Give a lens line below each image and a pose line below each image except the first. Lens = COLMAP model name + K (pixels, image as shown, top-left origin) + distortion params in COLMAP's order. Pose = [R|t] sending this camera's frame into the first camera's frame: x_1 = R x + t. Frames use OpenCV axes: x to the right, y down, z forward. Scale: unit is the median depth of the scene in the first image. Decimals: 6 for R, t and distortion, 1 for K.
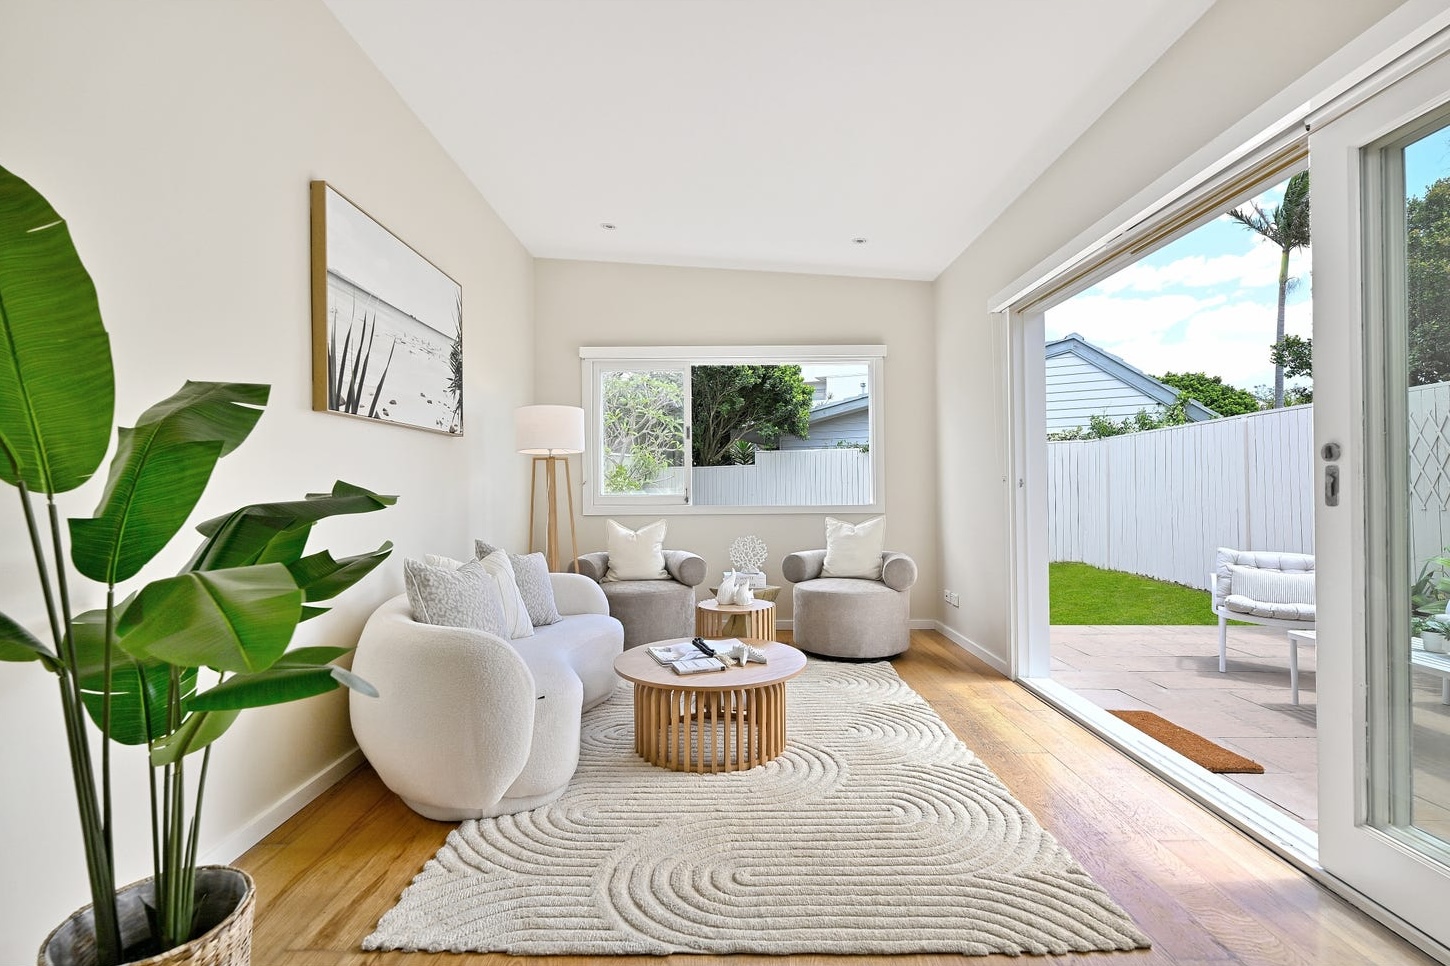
lens RADIAL K [[672.2, 0, 725.0], [0, 672.2, 483.0], [0, 0, 1]] dist [0.043404, 0.000141]
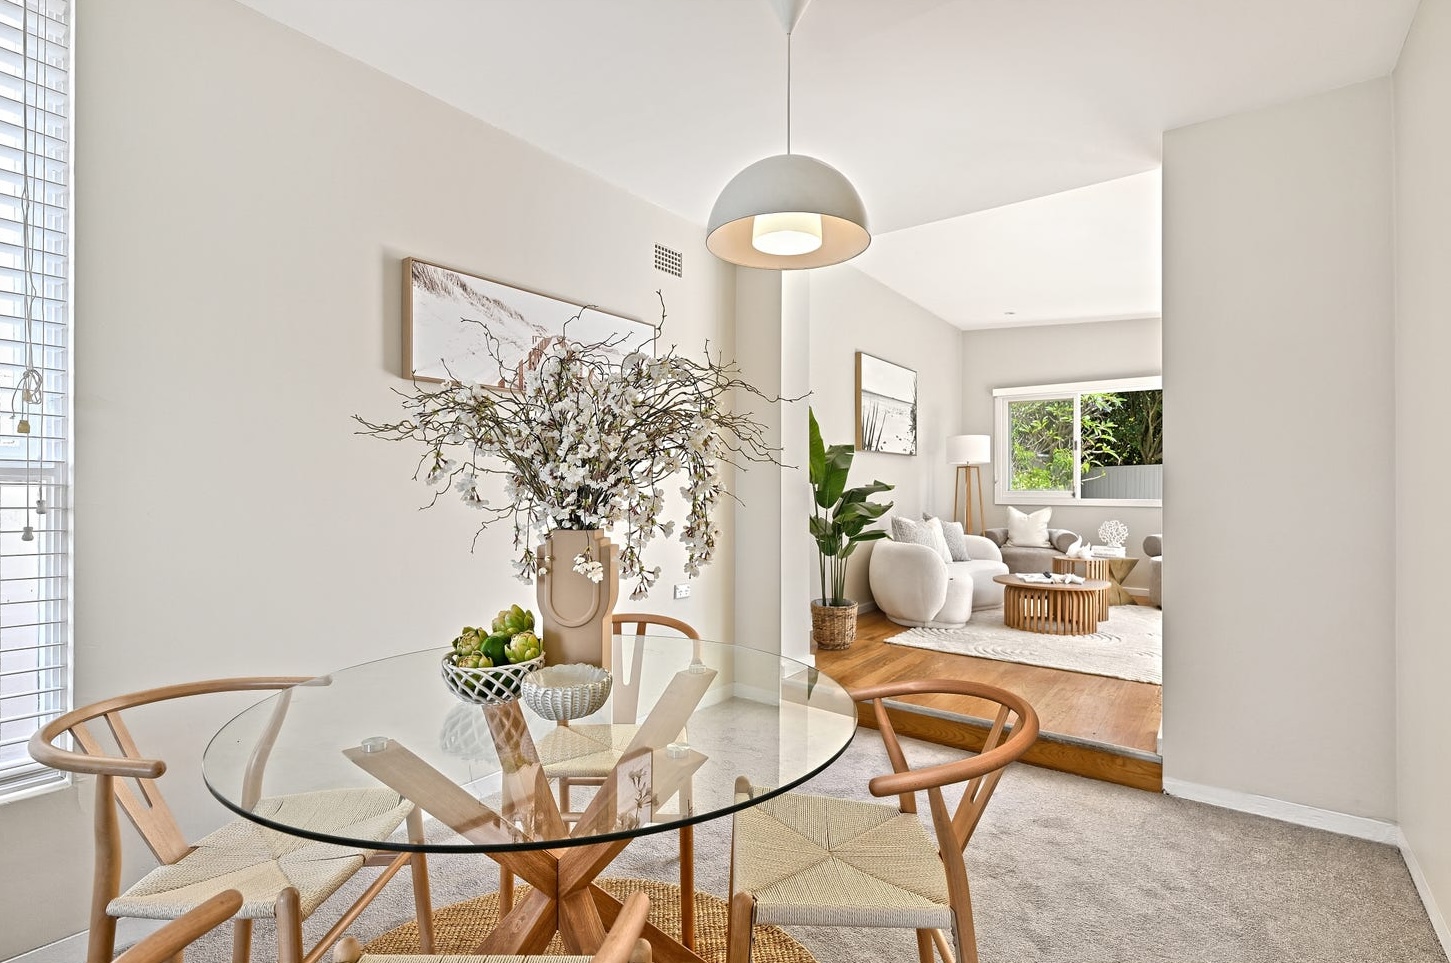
lens RADIAL K [[689.4, 0, 728.3], [0, 689.4, 487.8], [0, 0, 1]] dist [-0.001543, -0.000865]
pose [[0.805686, 0.006069, -0.592311, 0.303744], [-0.002392, 0.999973, 0.006993, 0.004104], [0.592338, -0.004218, 0.805679, -0.795449]]
